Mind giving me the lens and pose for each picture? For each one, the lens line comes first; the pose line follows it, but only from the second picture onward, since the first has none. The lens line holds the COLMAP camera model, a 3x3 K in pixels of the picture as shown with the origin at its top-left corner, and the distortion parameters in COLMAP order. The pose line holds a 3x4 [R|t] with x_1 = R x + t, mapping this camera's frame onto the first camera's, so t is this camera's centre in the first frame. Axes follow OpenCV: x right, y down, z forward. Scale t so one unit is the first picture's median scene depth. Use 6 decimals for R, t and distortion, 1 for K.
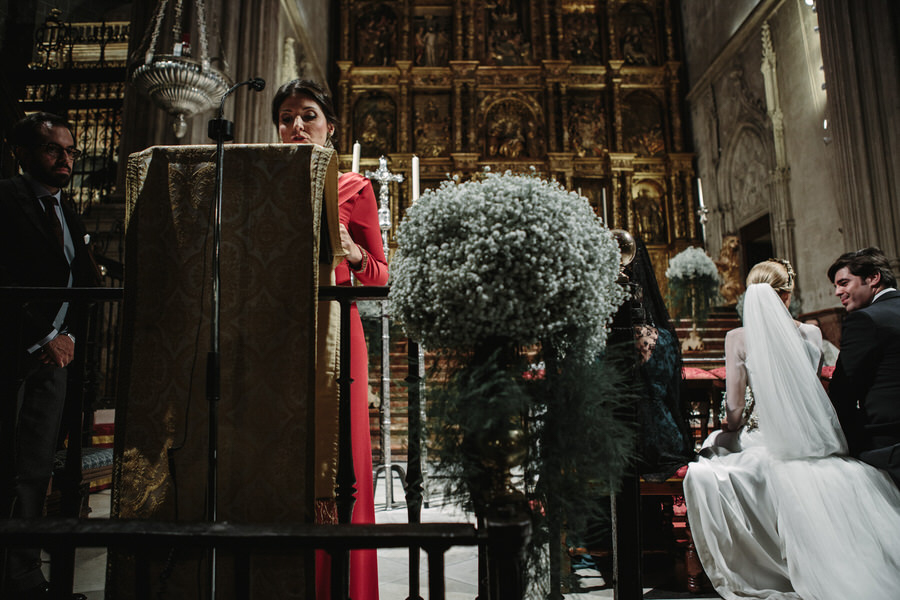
lens RADIAL K [[640.6, 0, 447.0], [0, 640.6, 302.6], [0, 0, 1]] dist [-0.051636, 0.044907]
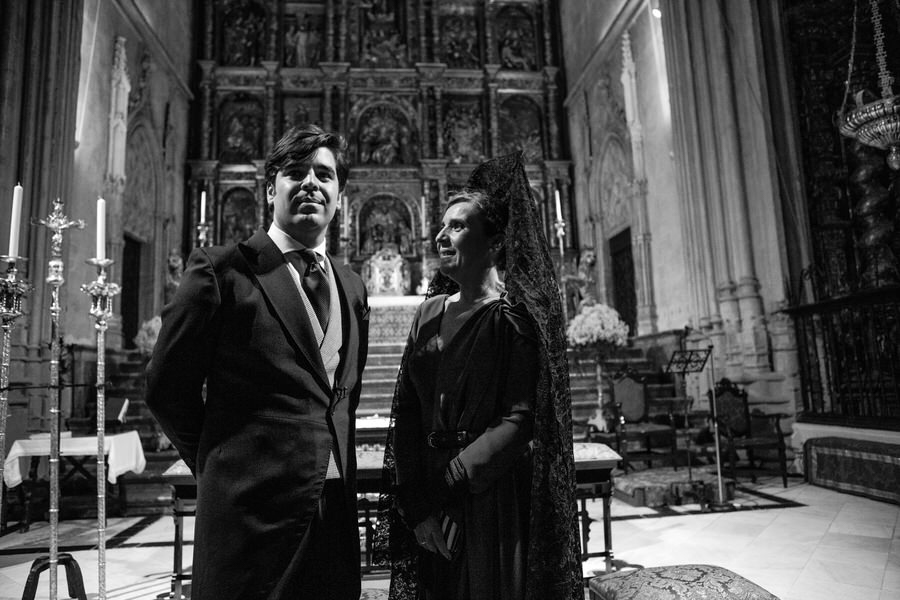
lens RADIAL K [[640.6, 0, 449.1], [0, 640.6, 298.6], [0, 0, 1]] dist [-0.051636, 0.044907]
pose [[0.995581, -0.012167, 0.093120, 0.103975], [0.011671, 0.999915, 0.005869, -0.028818], [-0.093184, -0.004757, 0.995638, 0.031661]]
